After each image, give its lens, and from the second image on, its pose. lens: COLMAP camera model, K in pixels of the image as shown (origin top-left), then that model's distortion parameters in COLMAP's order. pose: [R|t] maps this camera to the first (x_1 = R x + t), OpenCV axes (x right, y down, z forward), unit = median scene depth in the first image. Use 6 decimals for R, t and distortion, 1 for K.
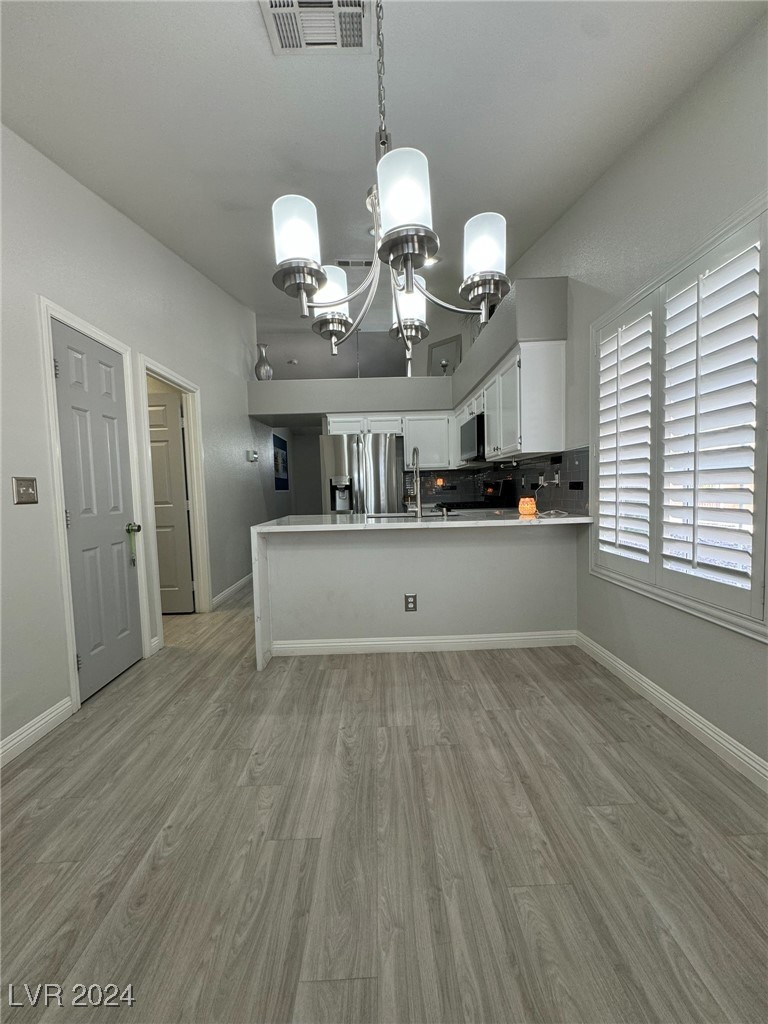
lens RADIAL K [[407.7, 0, 384.3], [0, 407.7, 512.9], [0, 0, 1]] dist [-0.000745, 0.000035]
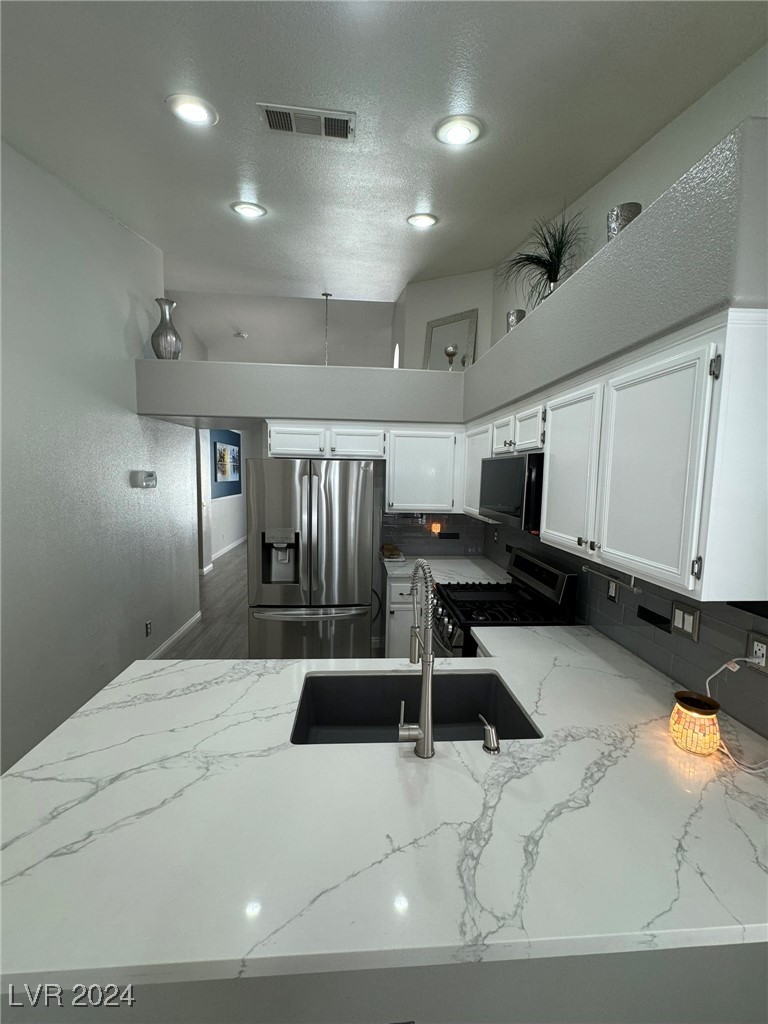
lens RADIAL K [[407.7, 0, 383.6], [0, 407.7, 516.0], [0, 0, 1]] dist [-0.000745, 0.000035]
pose [[0.997095, 0.043412, 0.062582, 0.006802], [-0.045879, 0.998203, 0.038539, -0.135928], [-0.060797, -0.041298, 0.997295, 0.380834]]
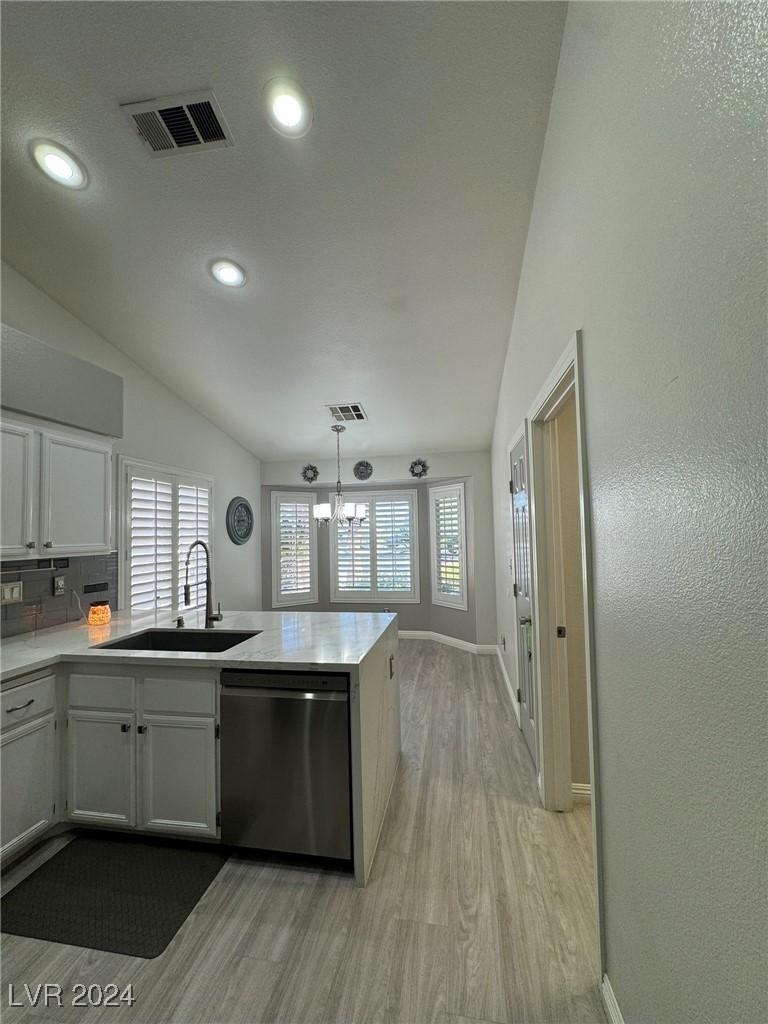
lens RADIAL K [[407.7, 0, 384.5], [0, 407.7, 512.1], [0, 0, 1]] dist [-0.000745, 0.000035]
pose [[-0.978901, 0.059658, 0.195433, -0.265953], [0.061657, 0.998089, 0.004157, -0.123508], [-0.194811, 0.016119, -0.980708, 1.053068]]
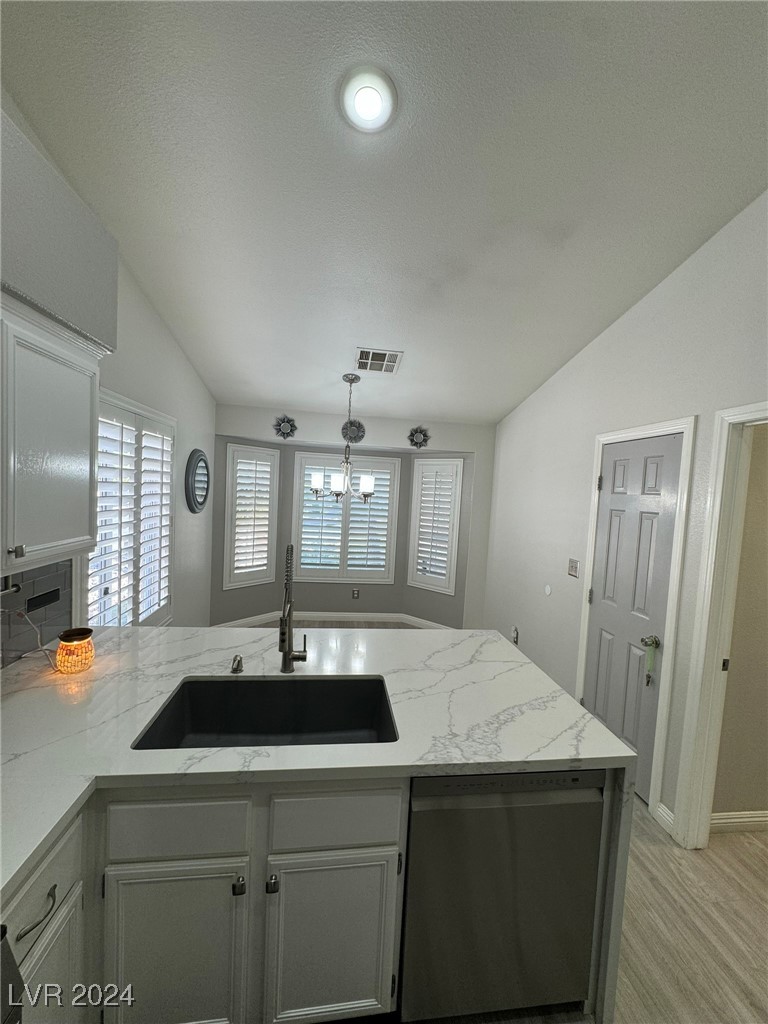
lens RADIAL K [[407.7, 0, 384.7], [0, 407.7, 512.0], [0, 0, 1]] dist [-0.000745, 0.000035]
pose [[-0.993887, -0.018367, -0.108859, 0.009882], [-0.031466, 0.992291, 0.119867, -0.164429], [0.105819, 0.122560, -0.986804, 0.928124]]
